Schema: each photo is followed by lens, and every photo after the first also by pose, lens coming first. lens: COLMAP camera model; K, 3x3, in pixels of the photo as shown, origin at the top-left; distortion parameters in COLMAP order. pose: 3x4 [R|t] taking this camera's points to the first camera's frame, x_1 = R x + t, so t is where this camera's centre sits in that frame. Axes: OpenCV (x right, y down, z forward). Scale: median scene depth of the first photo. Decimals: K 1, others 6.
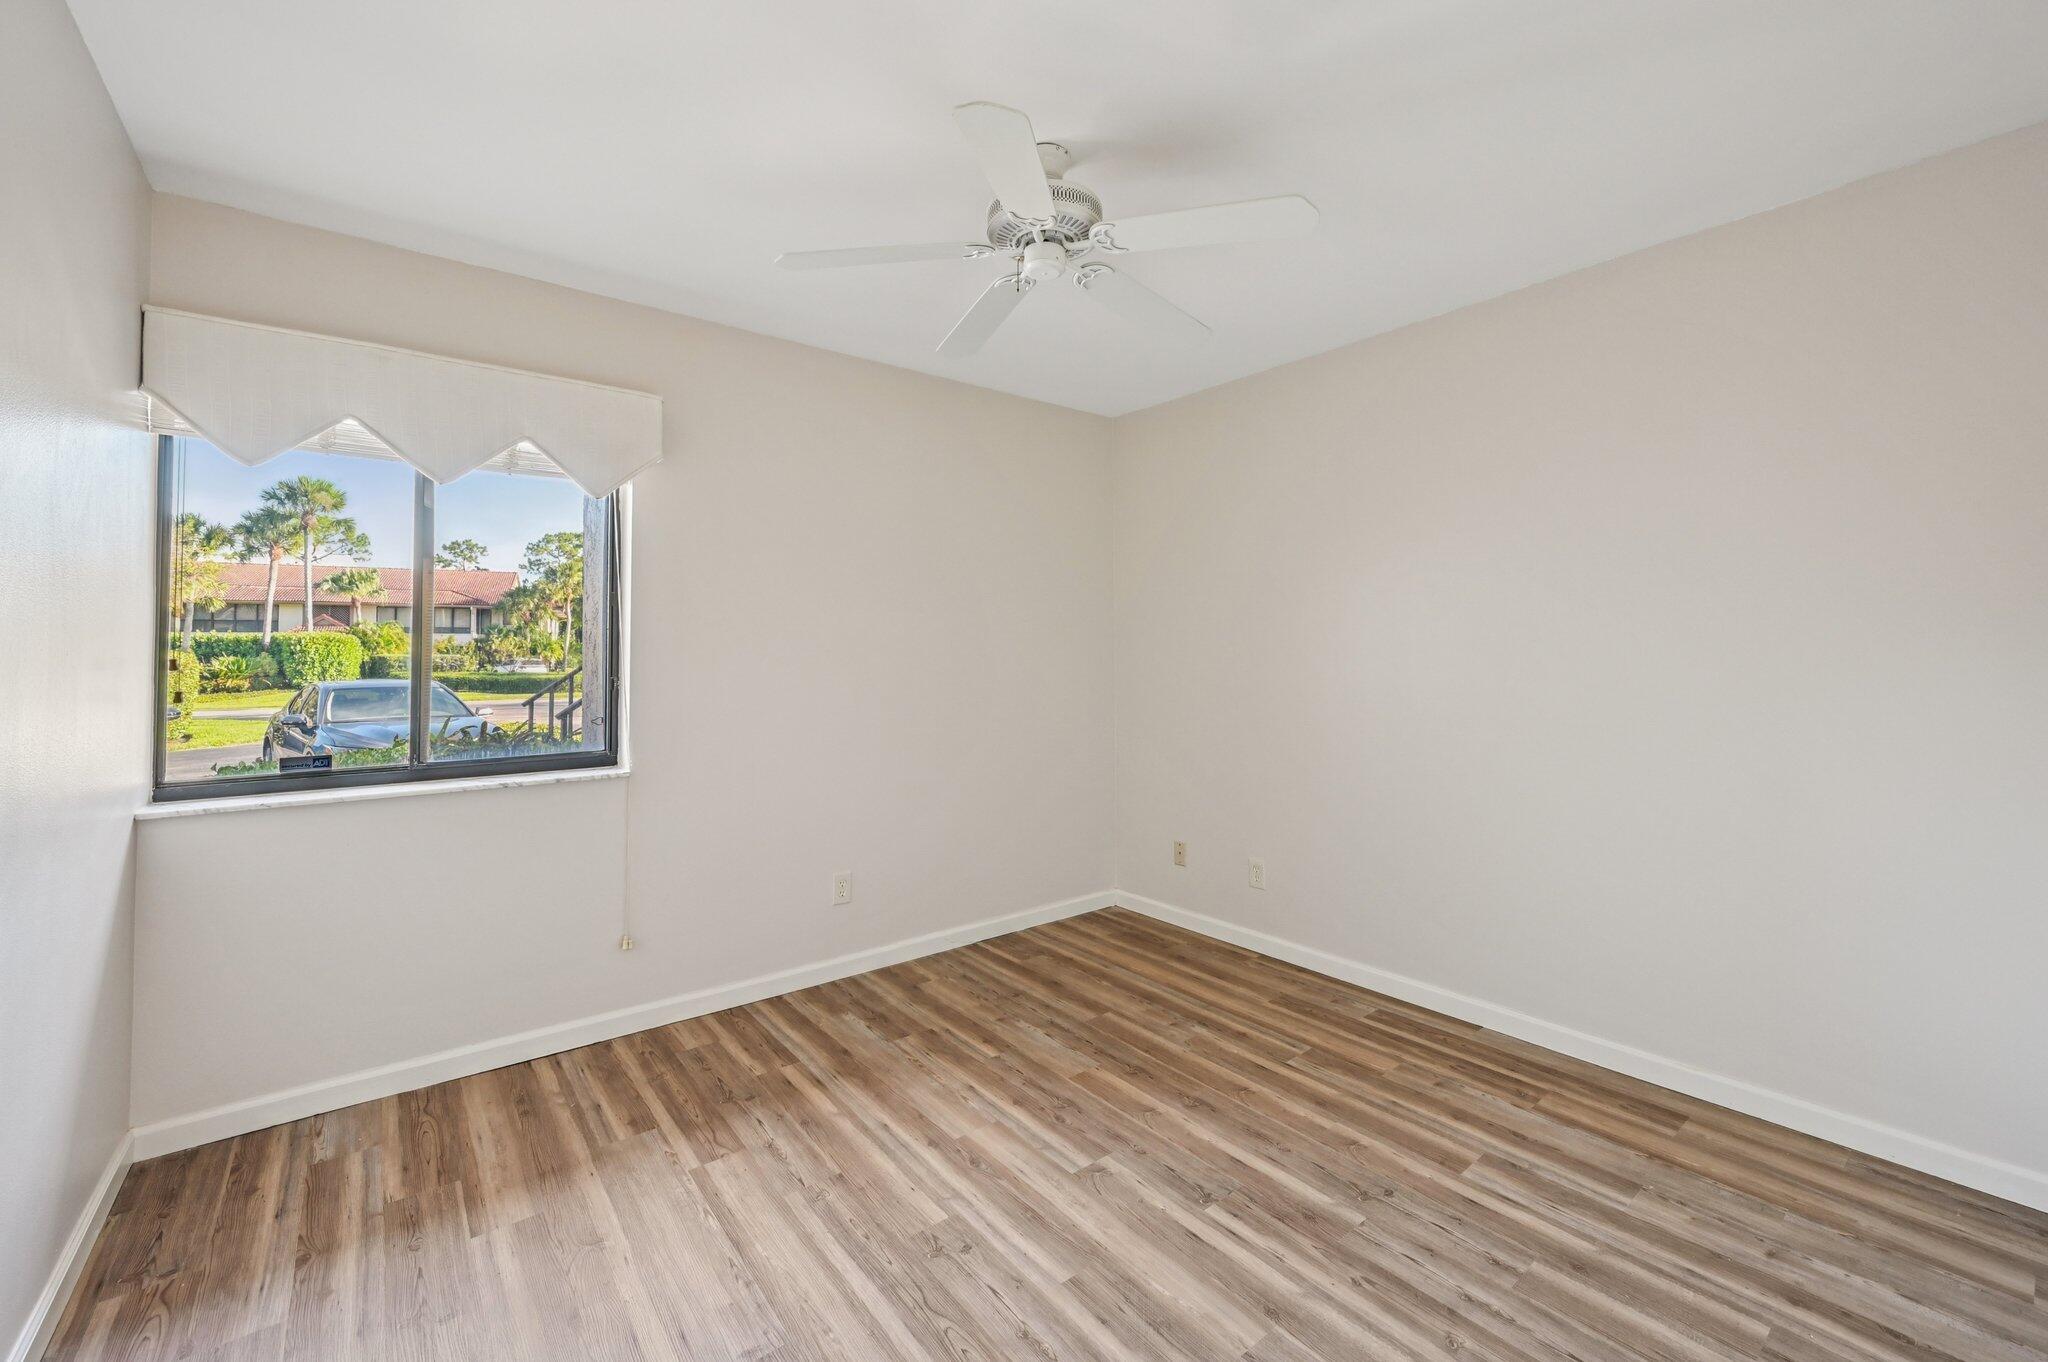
lens RADIAL K [[815.1, 0, 1028.1], [0, 815.1, 663.6], [0, 0, 1]] dist [-0.000059, 0.000025]
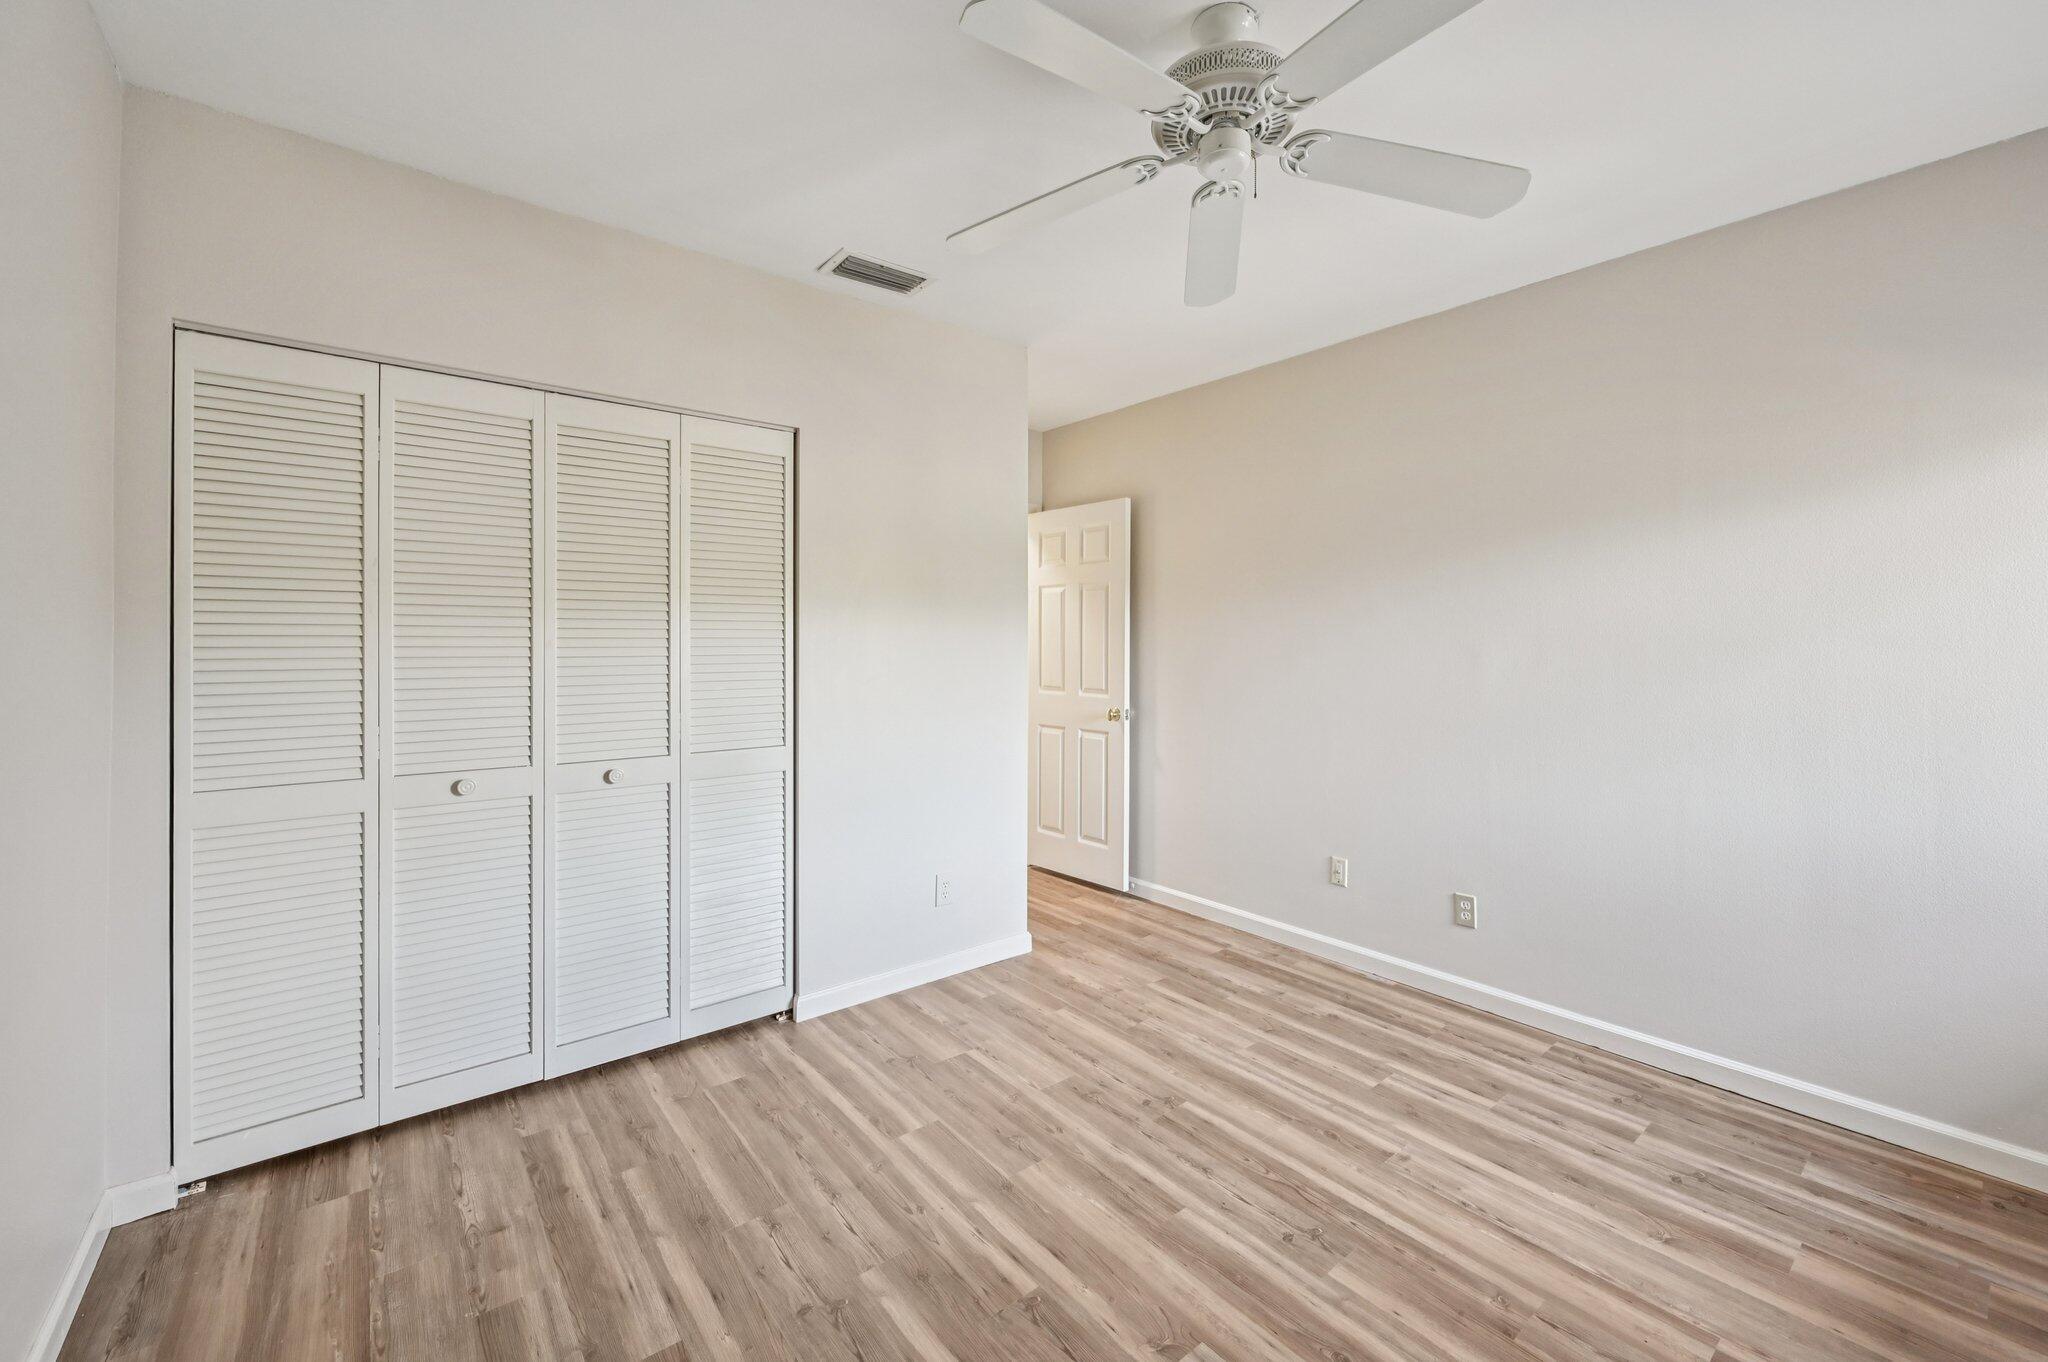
lens RADIAL K [[815.1, 0, 1028.1], [0, 815.1, 663.6], [0, 0, 1]] dist [-0.000059, 0.000025]
pose [[-0.999971, 0.002304, -0.007313, 0.248567], [0.002087, 0.999563, 0.029488, -0.015509], [0.007377, 0.029472, -0.999538, 1.977777]]
